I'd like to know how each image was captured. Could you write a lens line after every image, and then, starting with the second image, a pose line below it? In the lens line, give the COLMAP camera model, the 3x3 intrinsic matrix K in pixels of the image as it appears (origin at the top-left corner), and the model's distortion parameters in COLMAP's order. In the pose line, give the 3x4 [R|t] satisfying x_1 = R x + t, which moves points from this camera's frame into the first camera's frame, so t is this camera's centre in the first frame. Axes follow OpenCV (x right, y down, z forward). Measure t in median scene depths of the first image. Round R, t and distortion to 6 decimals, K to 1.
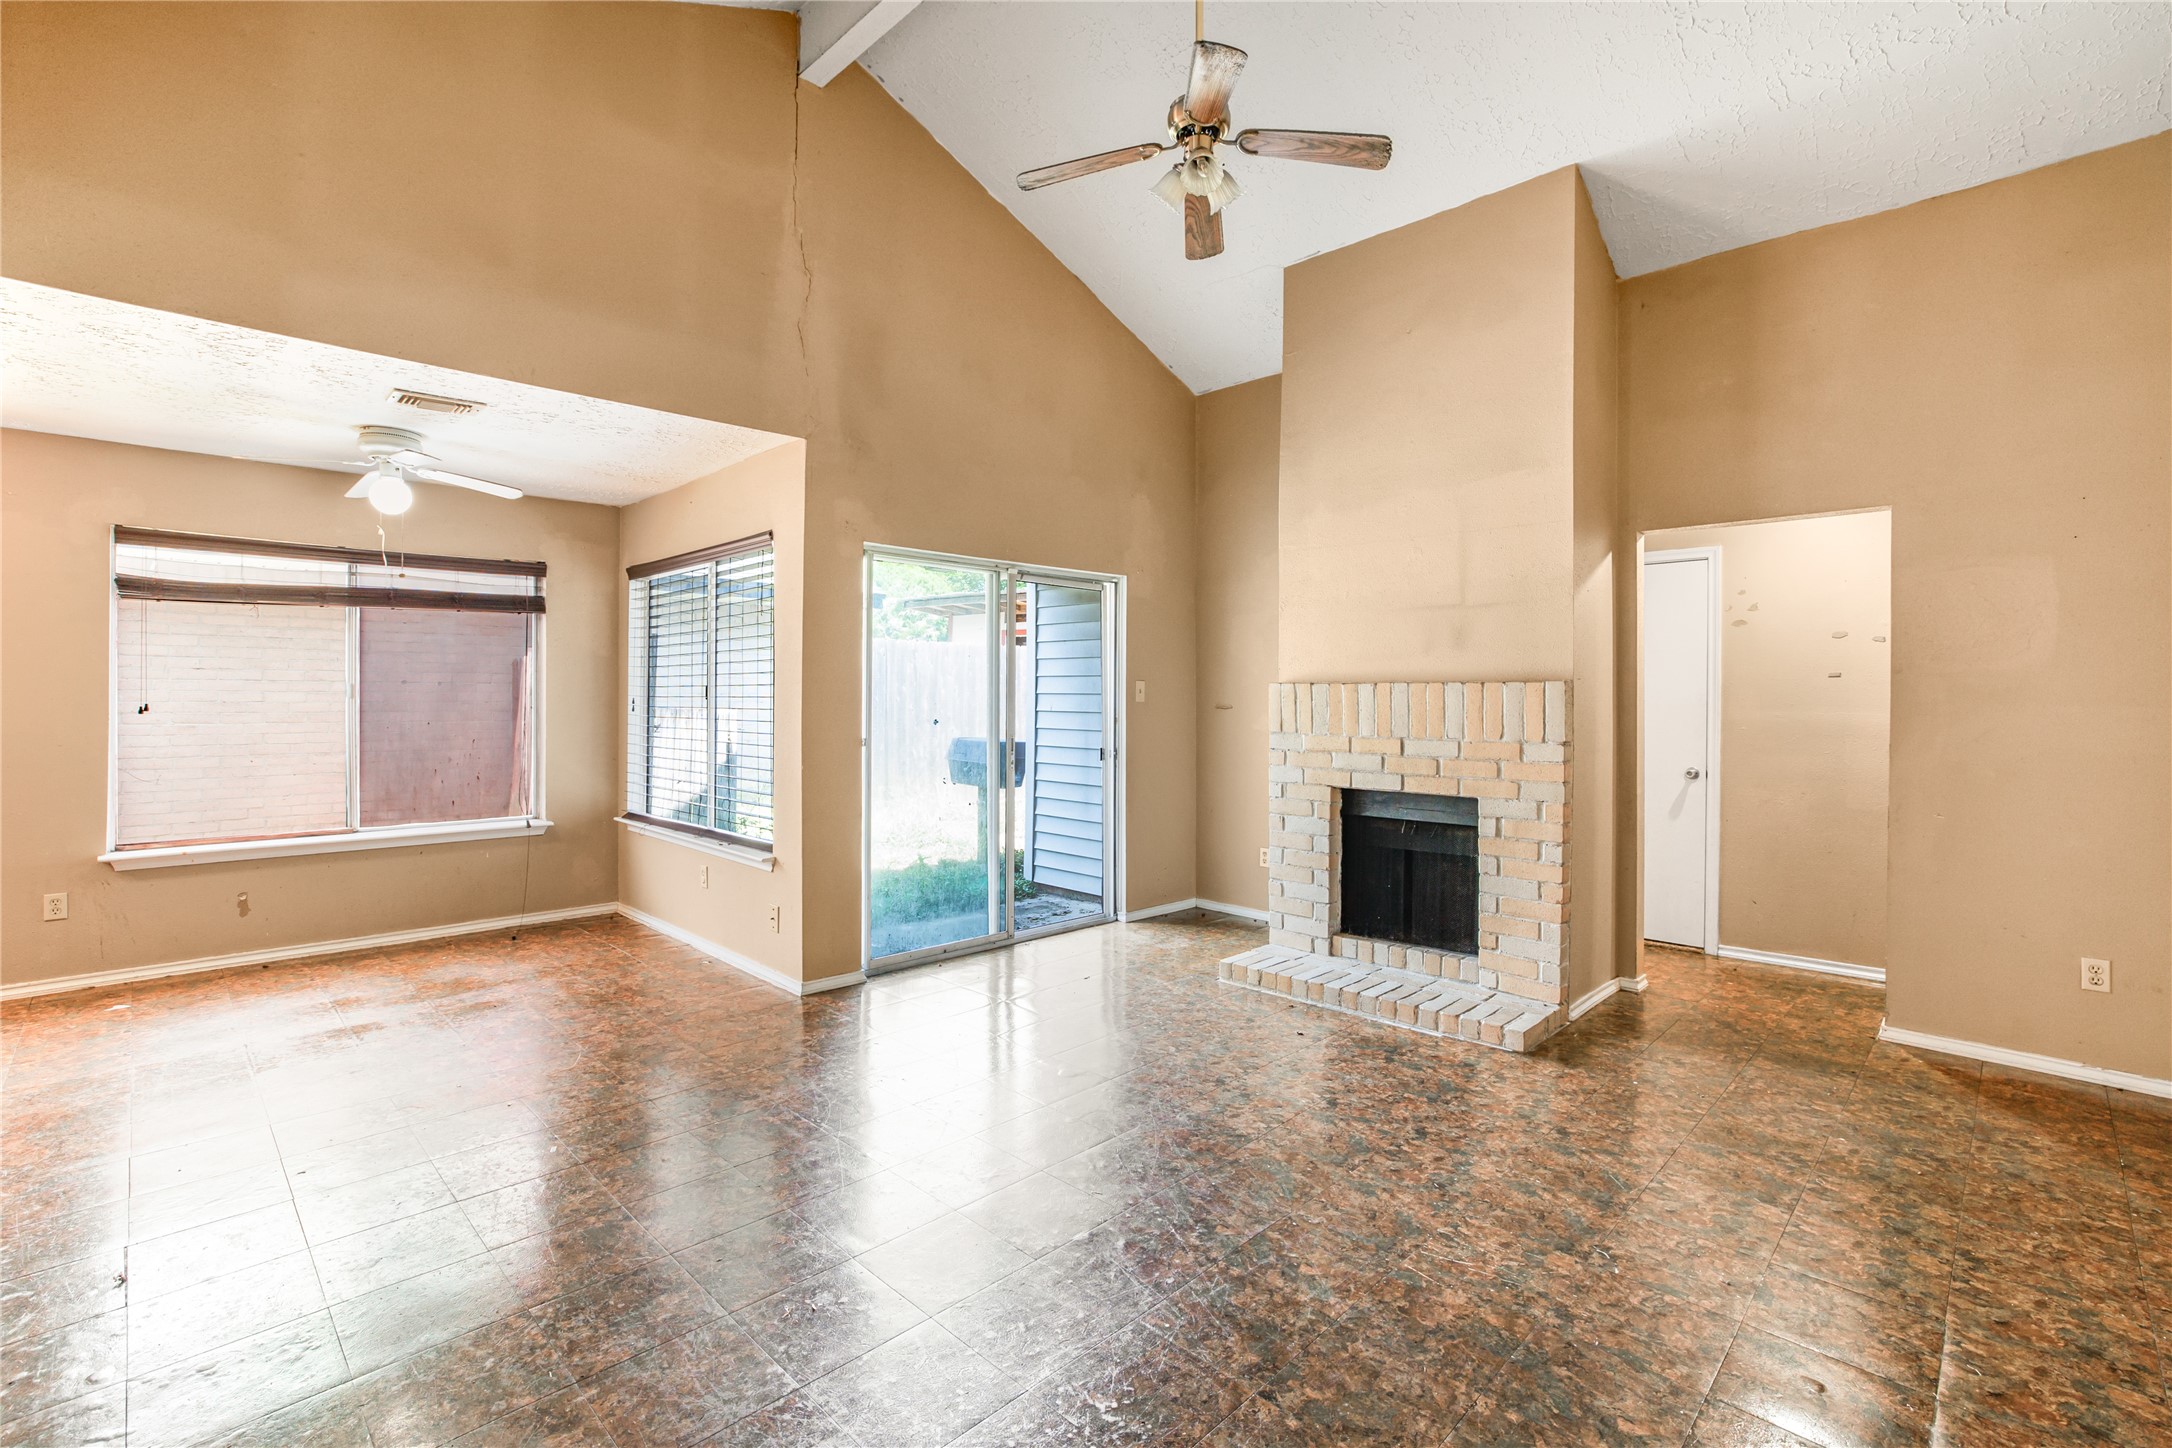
lens RADIAL K [[973.6, 0, 1063.6], [0, 973.6, 706.3], [0, 0, 1]] dist [-0.046121, 0.017300]
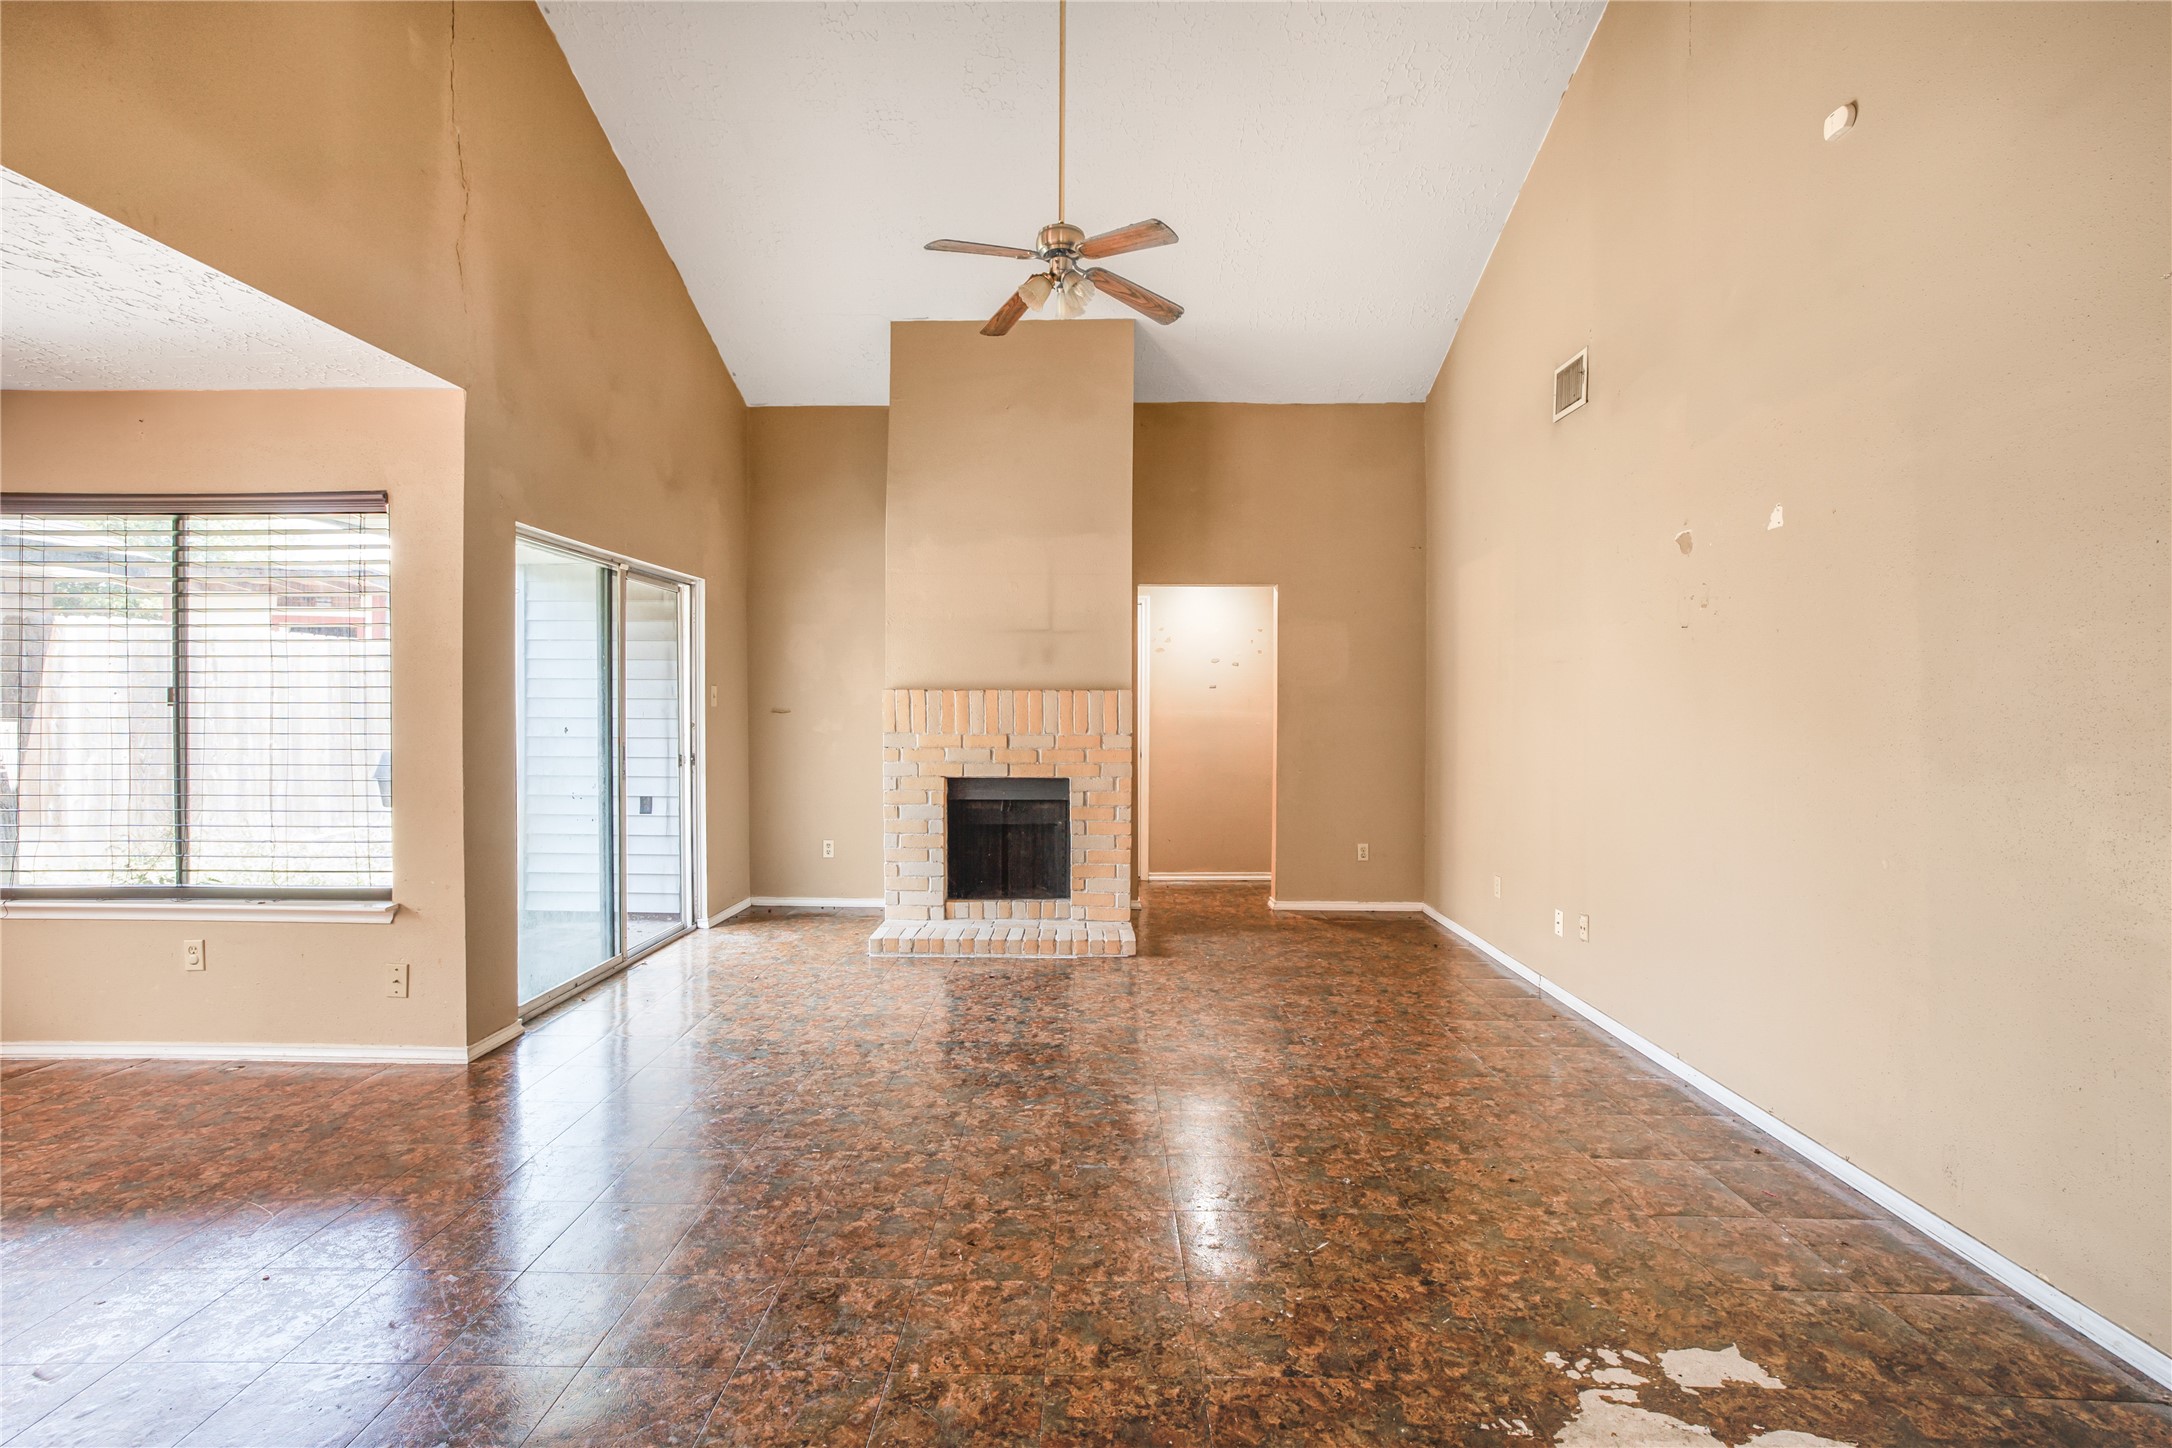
lens RADIAL K [[949.3, 0, 1086.0], [0, 949.3, 724.0], [0, 0, 1]] dist [-0.044839, 0.023300]
pose [[0.708701, -0.018591, 0.705264, -0.445462], [0.007292, 0.999792, 0.019027, -0.003039], [-0.705471, -0.008342, 0.708690, 0.060185]]
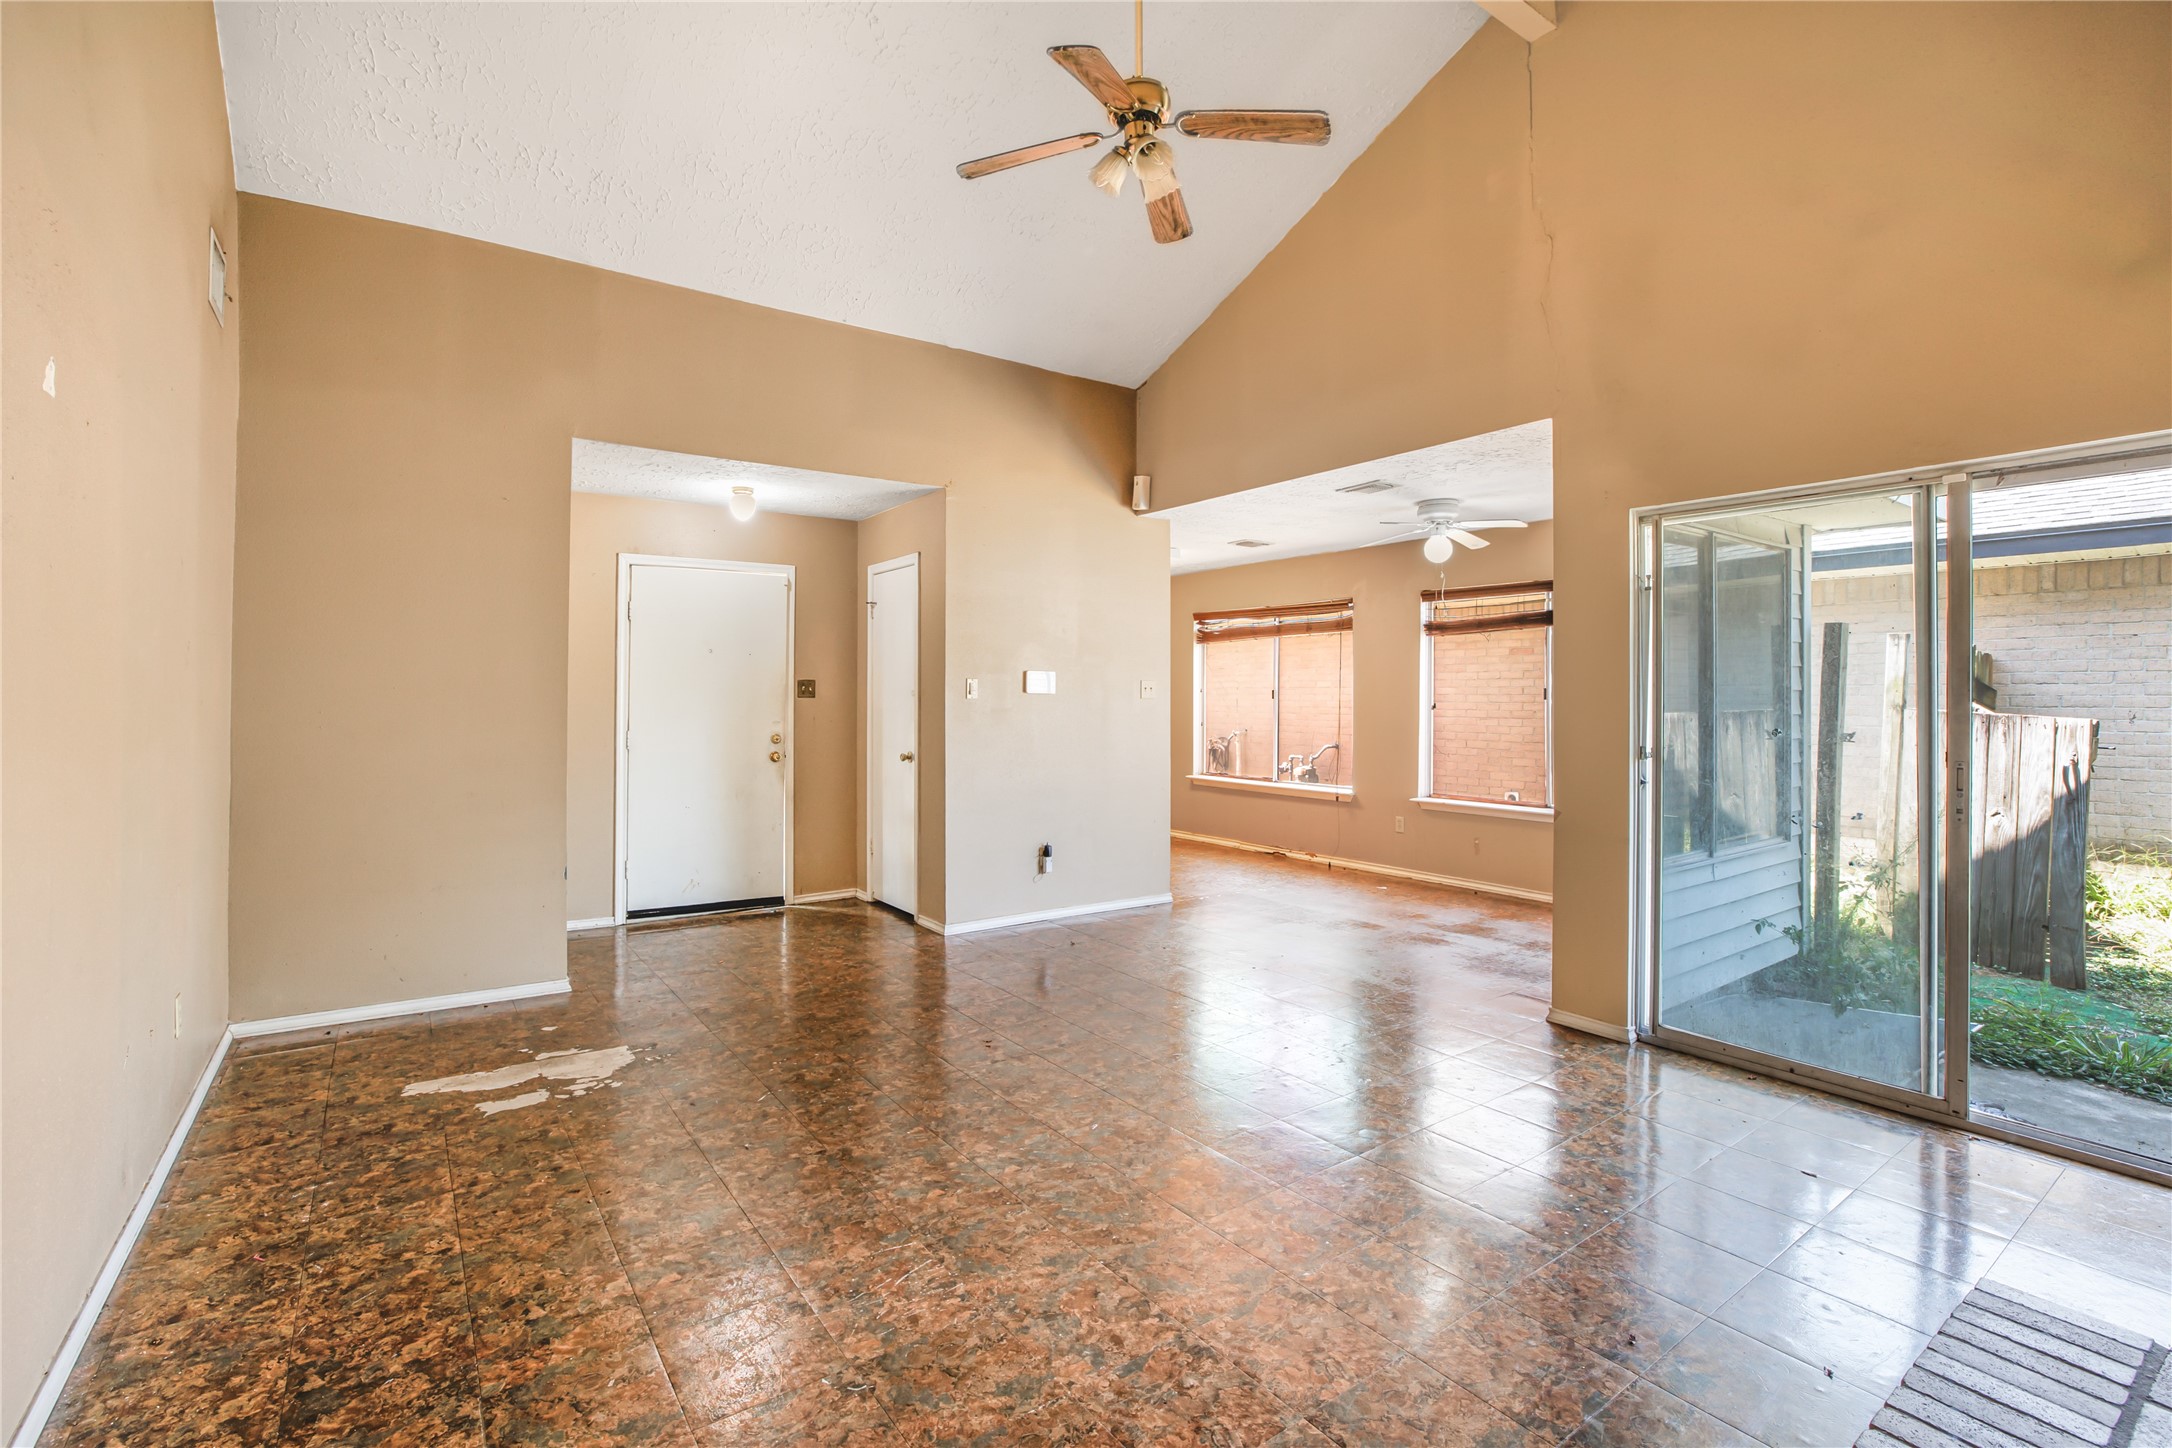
lens RADIAL K [[973.6, 0, 1063.6], [0, 973.6, 706.3], [0, 0, 1]] dist [-0.046121, 0.017300]
pose [[-0.165489, 0.004340, -0.986202, 0.694710], [-0.010988, 0.999920, 0.006245, -0.001886], [0.986150, 0.011870, -0.165428, 0.679371]]
